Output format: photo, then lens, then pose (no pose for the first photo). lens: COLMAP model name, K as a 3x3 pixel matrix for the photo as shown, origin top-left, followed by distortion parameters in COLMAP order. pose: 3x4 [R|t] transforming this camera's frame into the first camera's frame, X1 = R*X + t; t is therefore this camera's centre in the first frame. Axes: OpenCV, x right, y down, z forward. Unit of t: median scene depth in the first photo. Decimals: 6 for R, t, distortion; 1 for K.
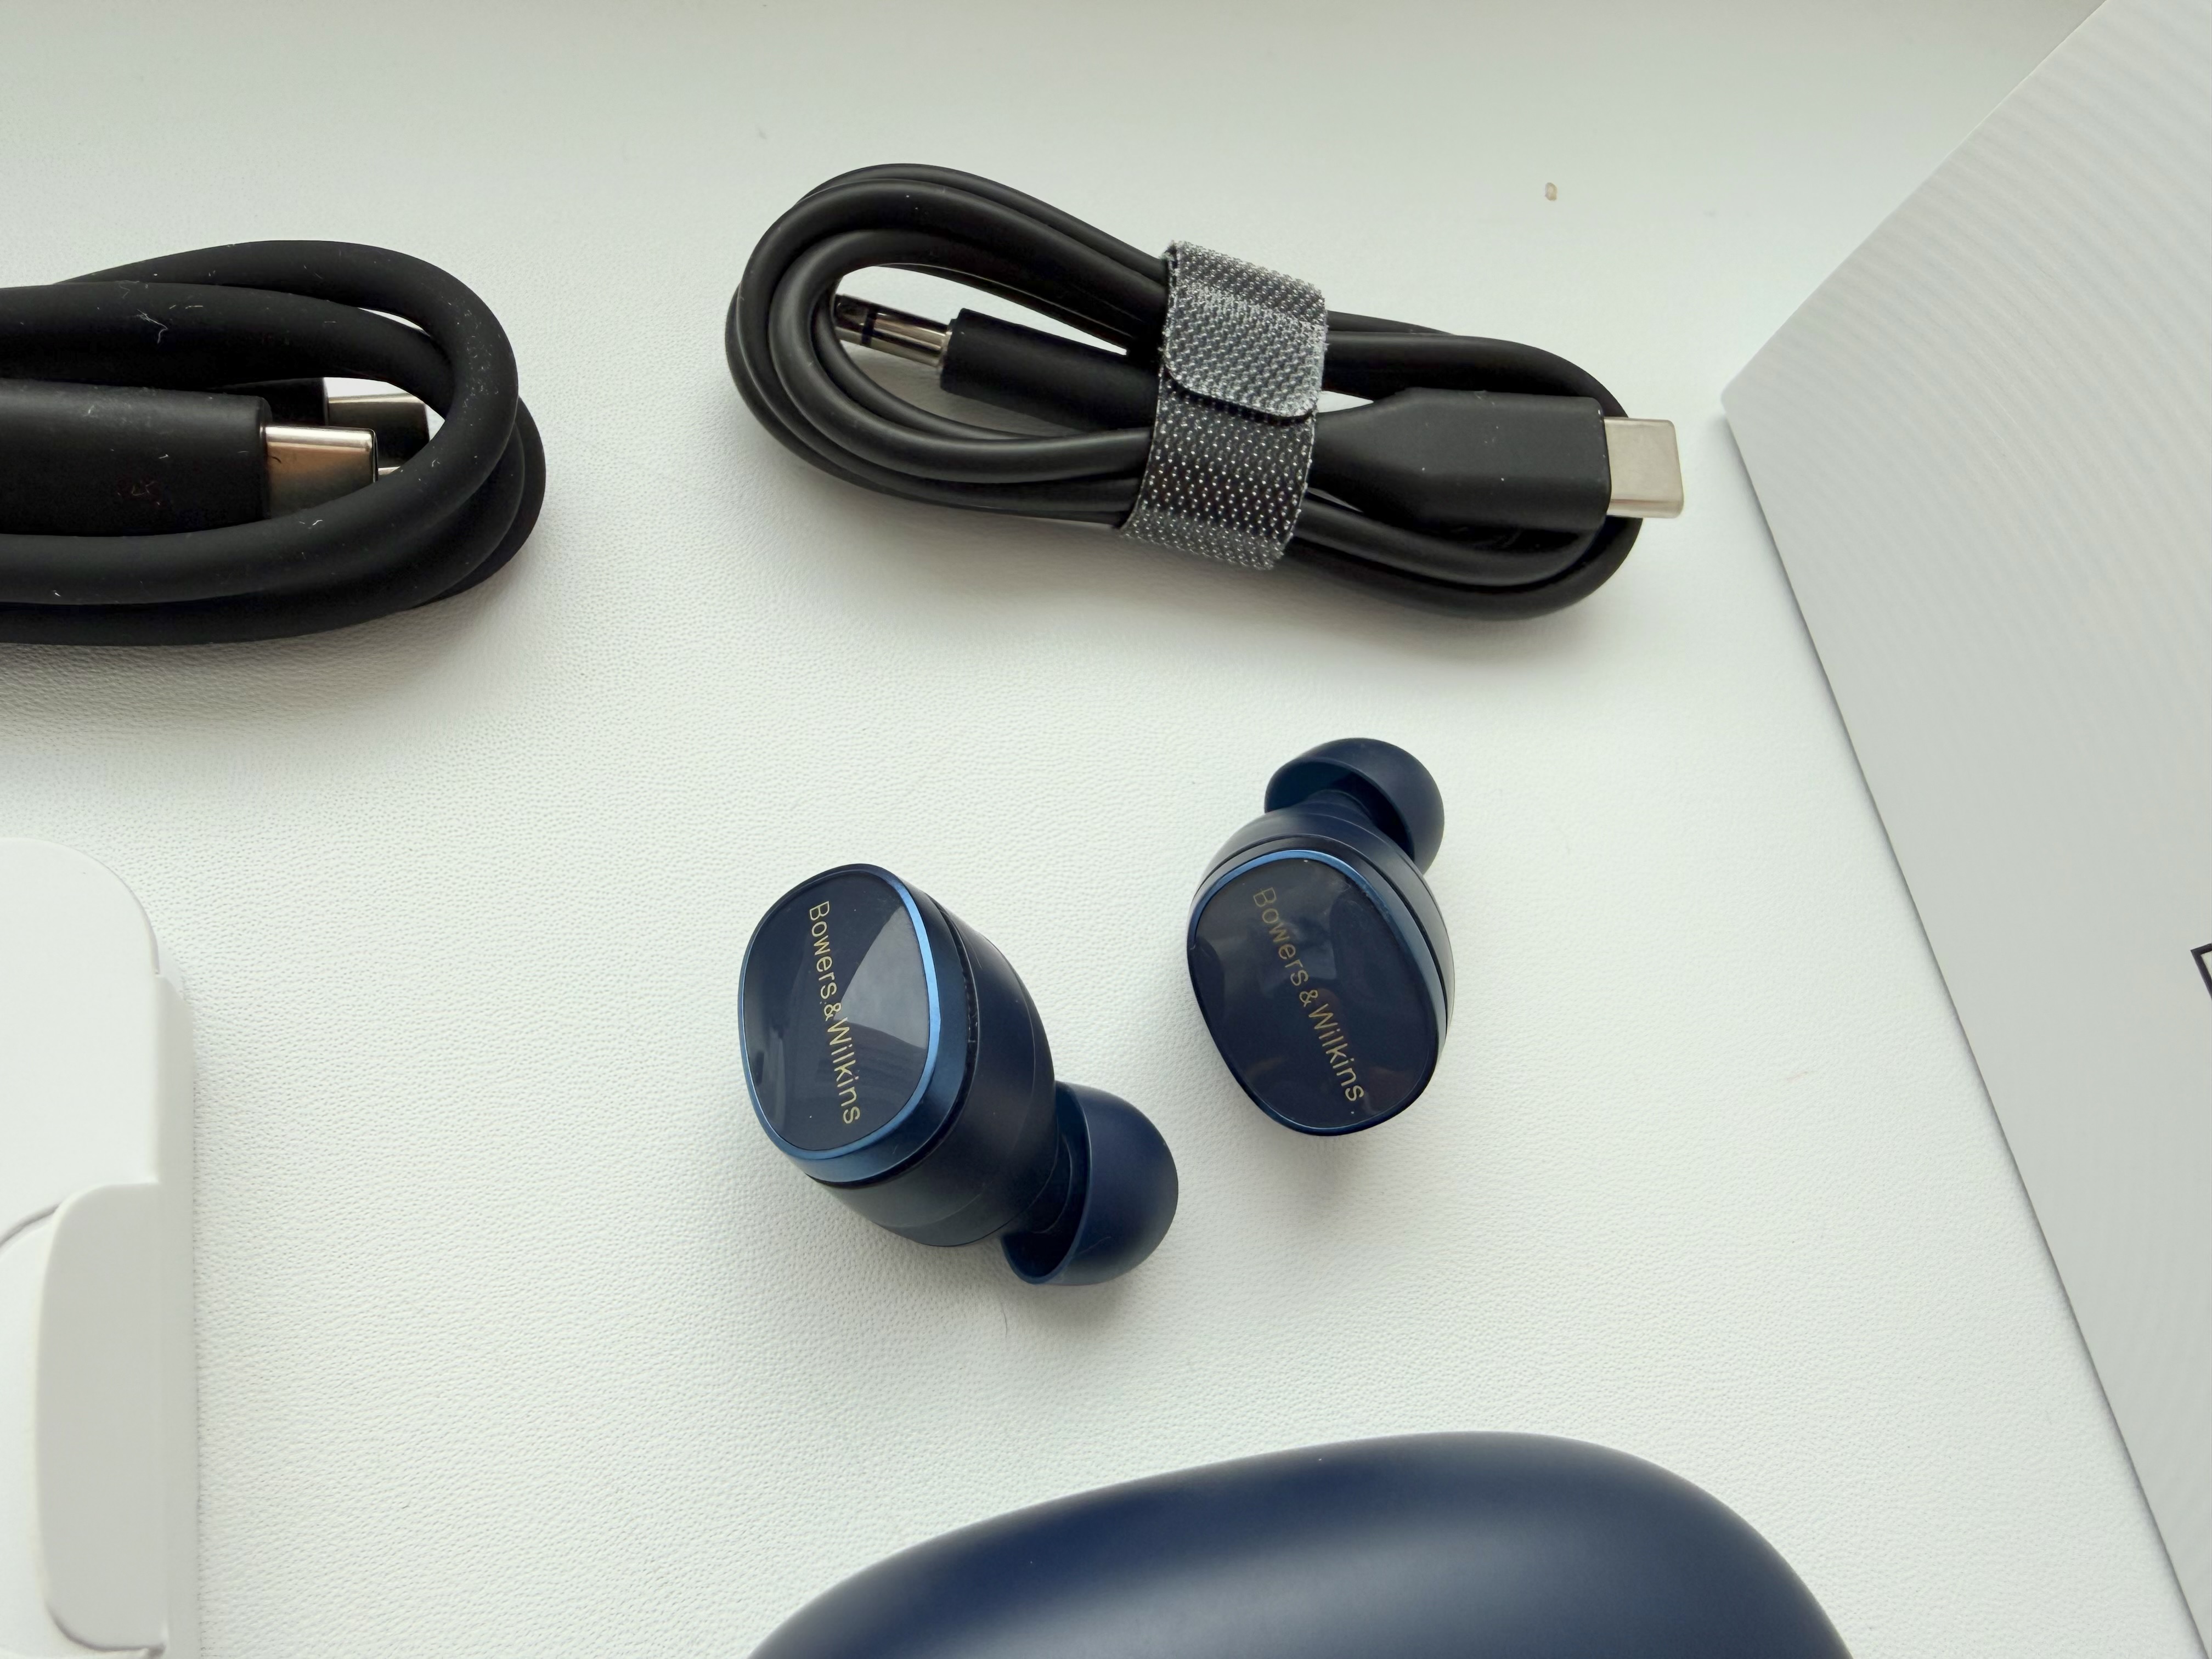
lens RADIAL K [[1669.7, 0, 1106.0], [0, 1669.7, 829.5], [0, 0, 1]] dist [0.003185, -0.003385]
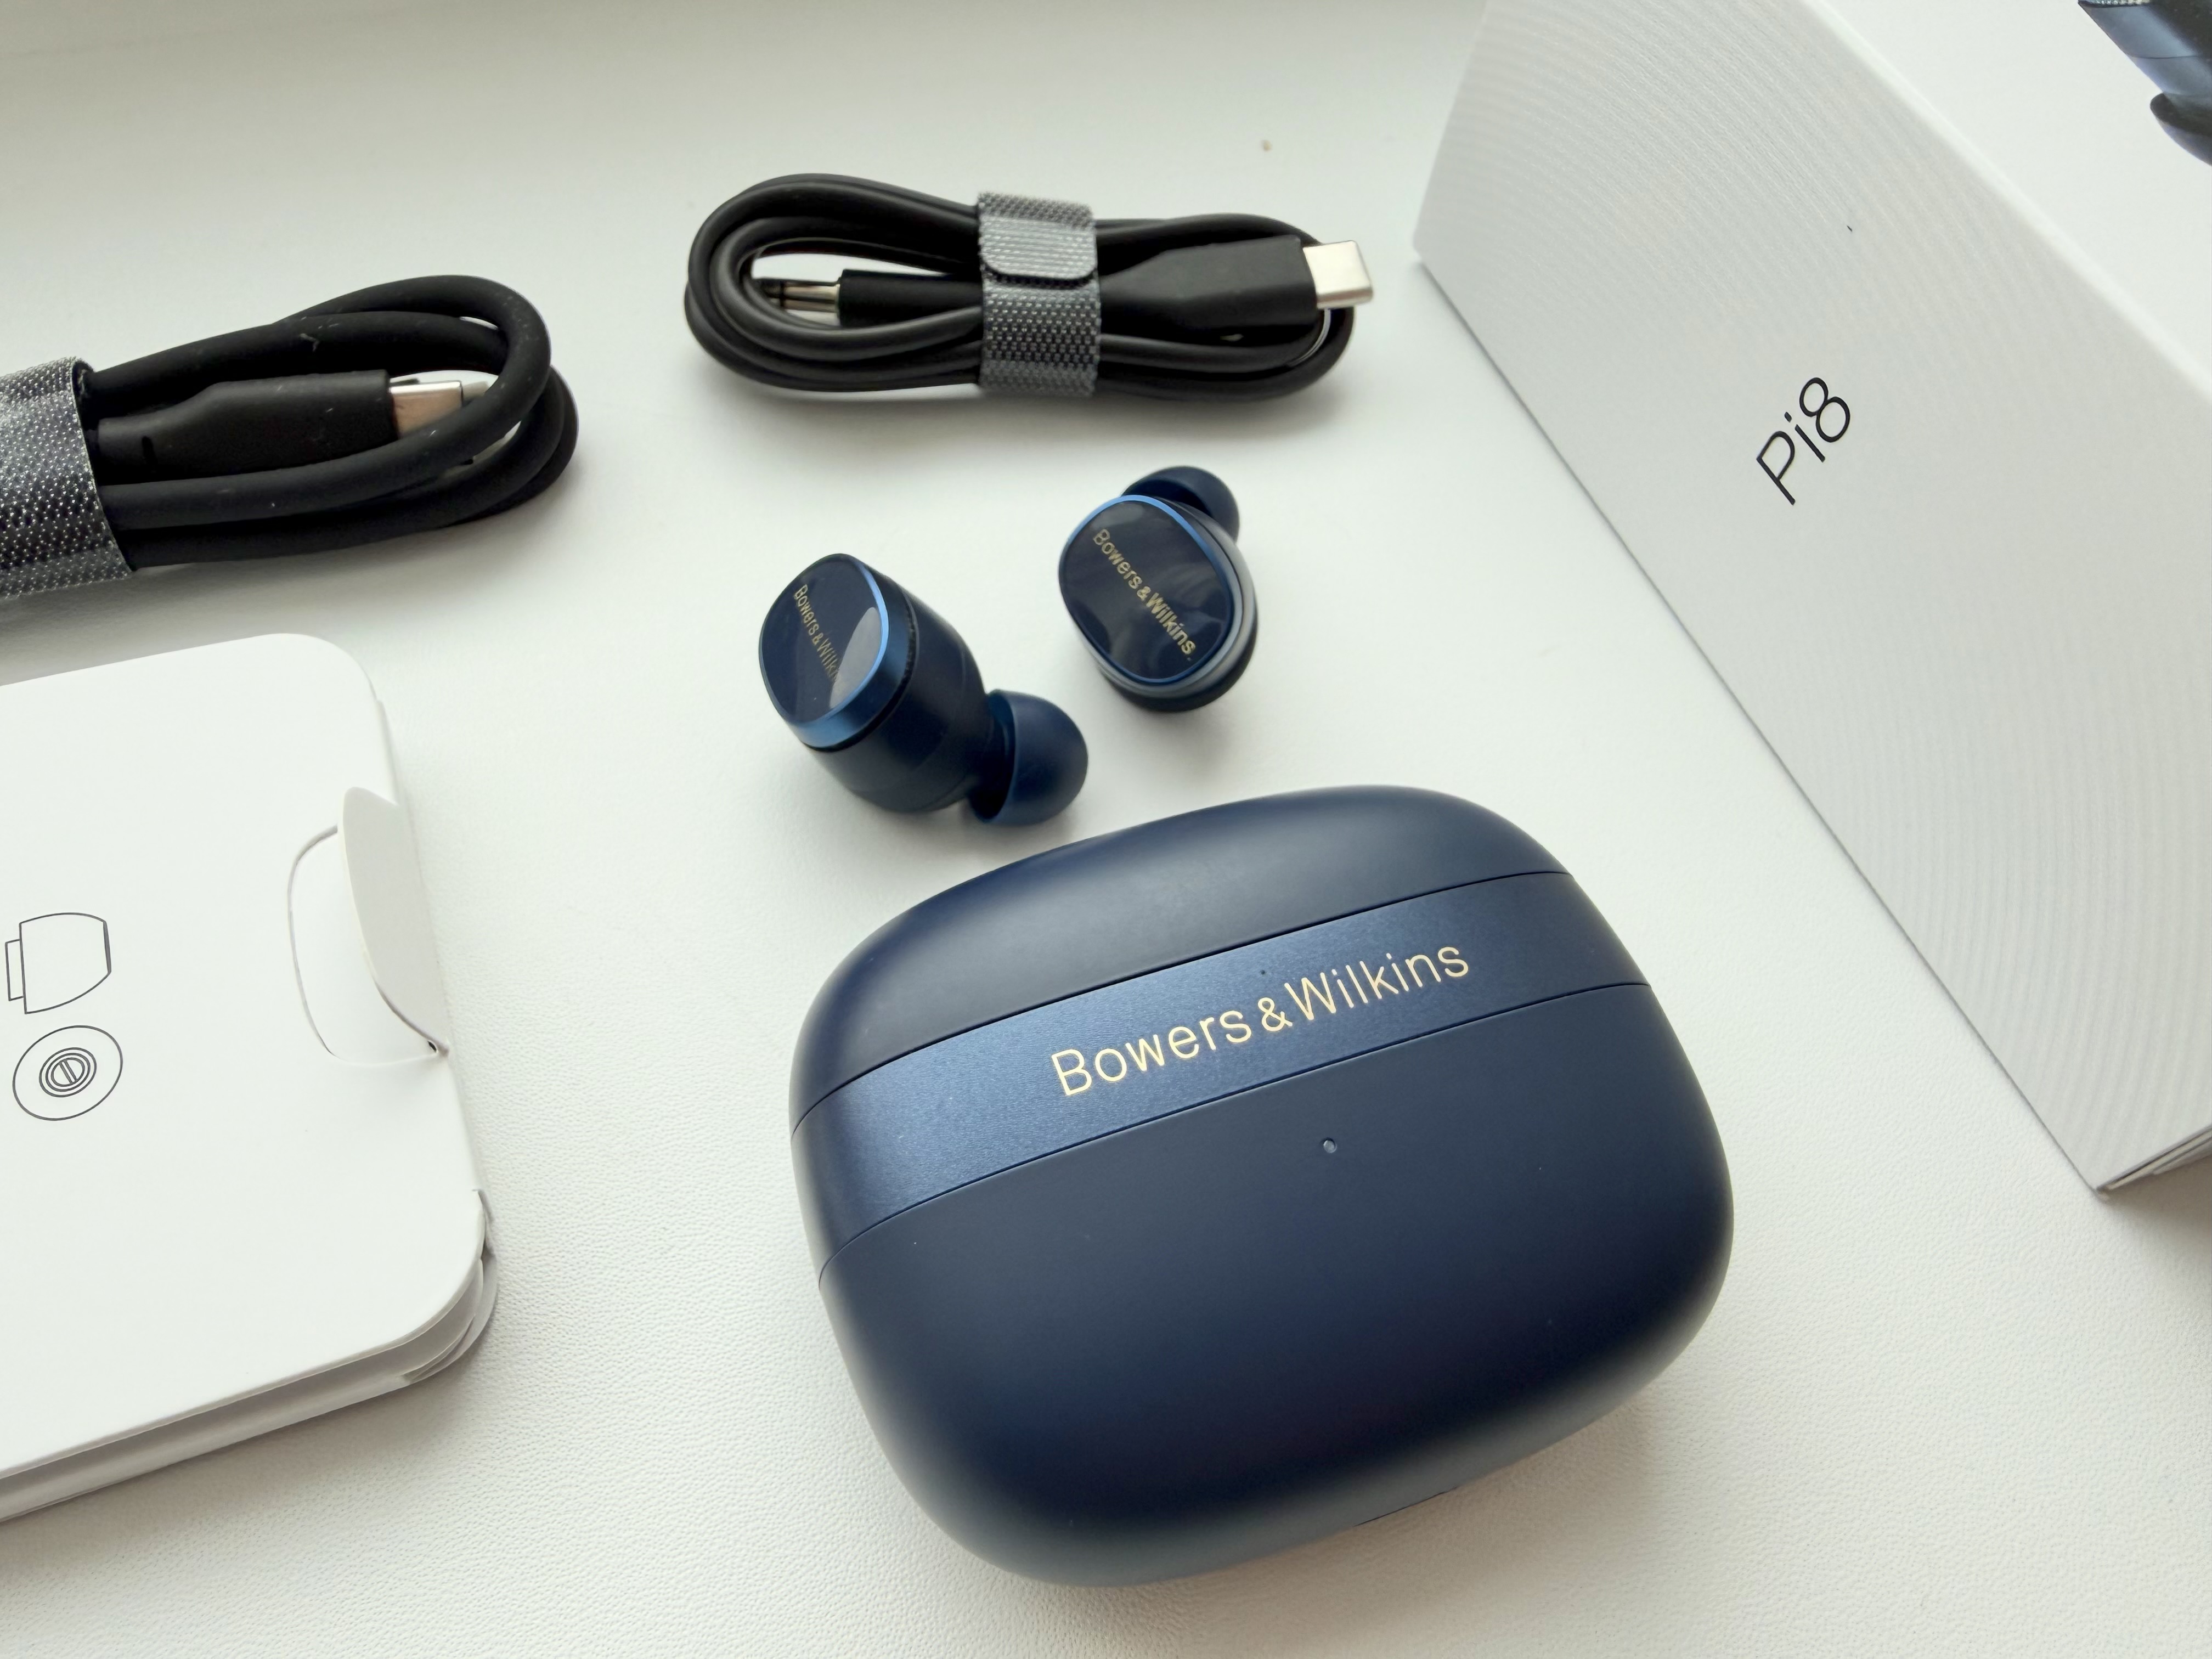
lens RADIAL K [[1669.7, 0, 1106.0], [0, 1669.7, 829.5], [0, 0, 1]] dist [0.003185, -0.003385]
pose [[0.977829, -0.208591, -0.018428, 0.062791], [0.203178, 0.966374, -0.157605, 0.443911], [0.050683, 0.150366, 0.987330, -0.341375]]
